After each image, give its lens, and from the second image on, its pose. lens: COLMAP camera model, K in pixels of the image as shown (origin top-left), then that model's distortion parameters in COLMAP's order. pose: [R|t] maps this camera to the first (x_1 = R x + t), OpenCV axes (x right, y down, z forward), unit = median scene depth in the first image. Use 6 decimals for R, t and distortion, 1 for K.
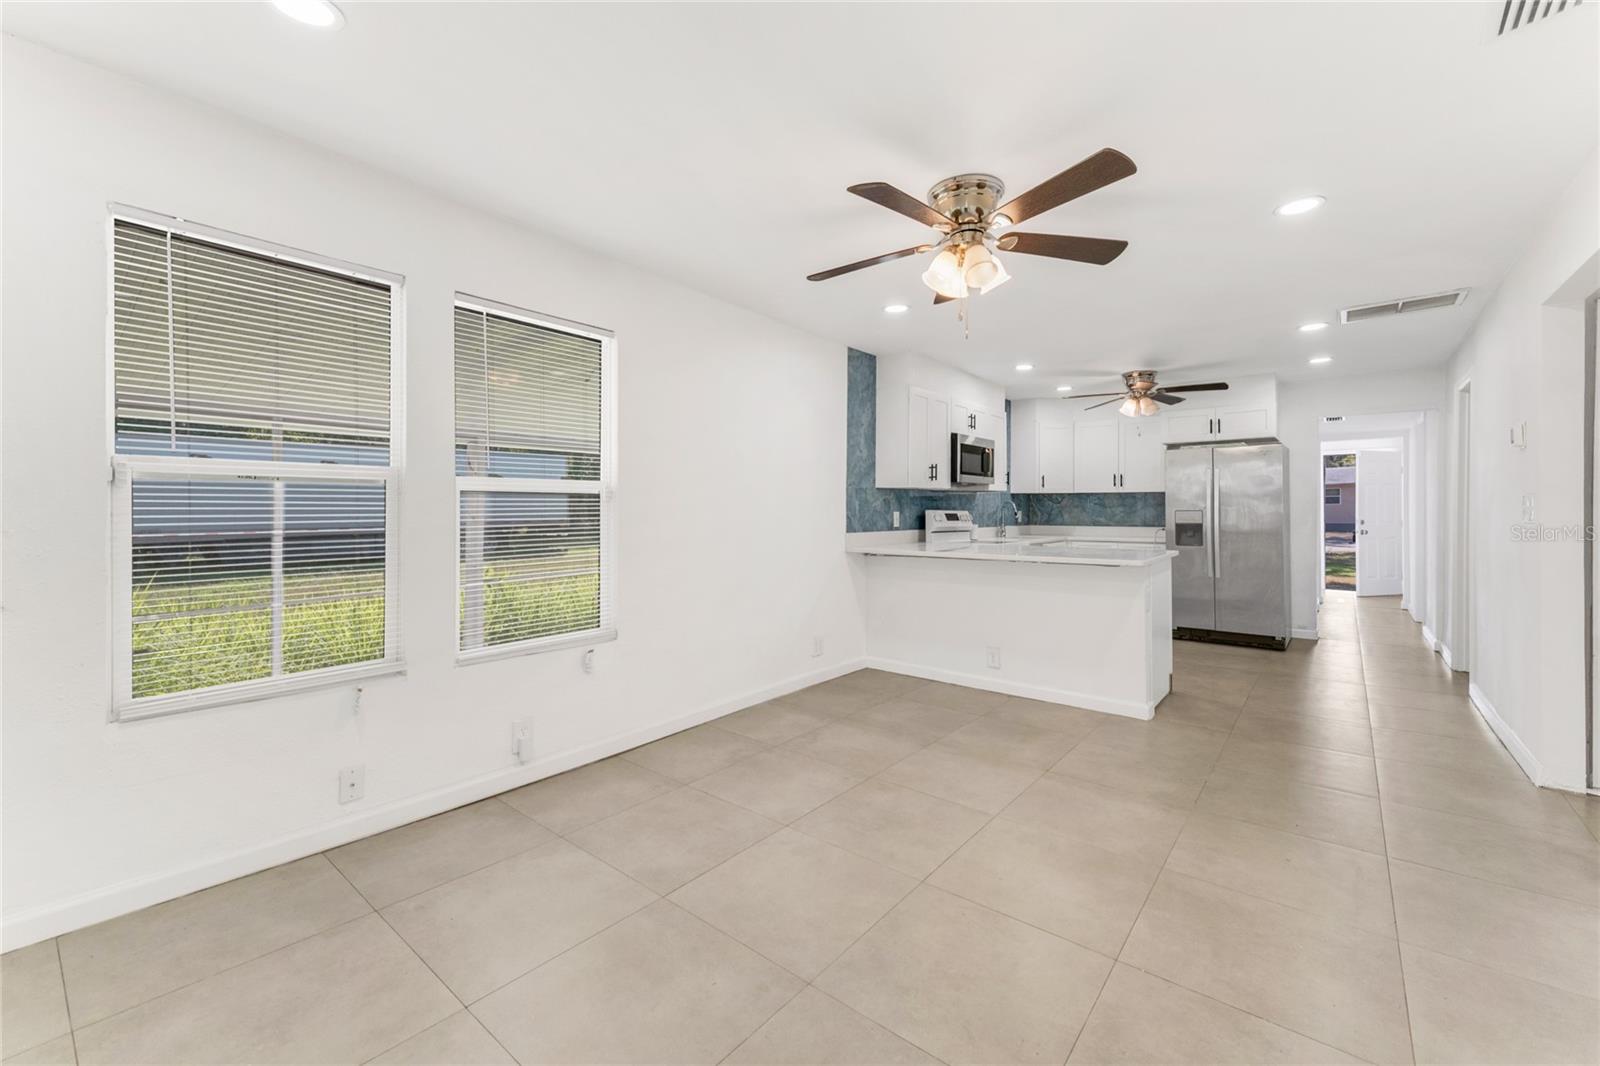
lens RADIAL K [[644.3, 0, 795.9], [0, 644.3, 500.8], [0, 0, 1]] dist [-0.000152, -0.000007]
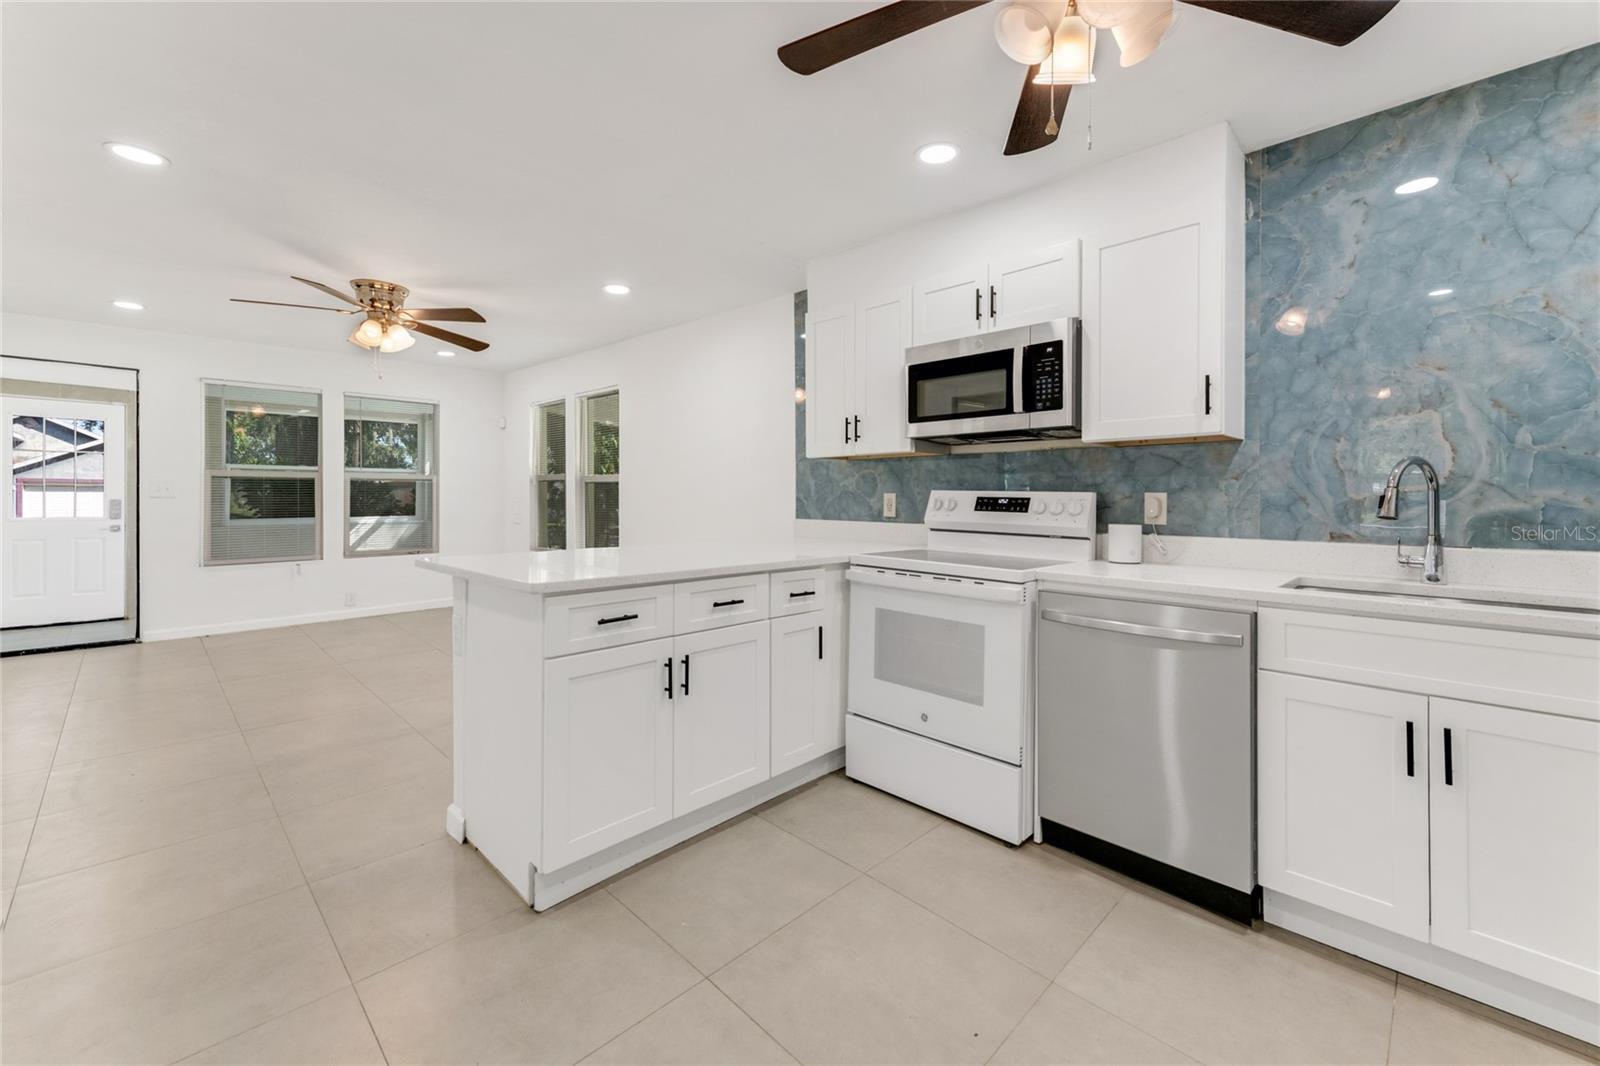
lens RADIAL K [[644.3, 0, 795.9], [0, 644.3, 500.8], [0, 0, 1]] dist [-0.000152, -0.000007]
pose [[-0.106525, 0.002711, -0.994306, 0.848457], [0.004390, 0.999988, 0.002256, 0.023551], [0.994300, -0.004125, -0.106536, 1.013637]]
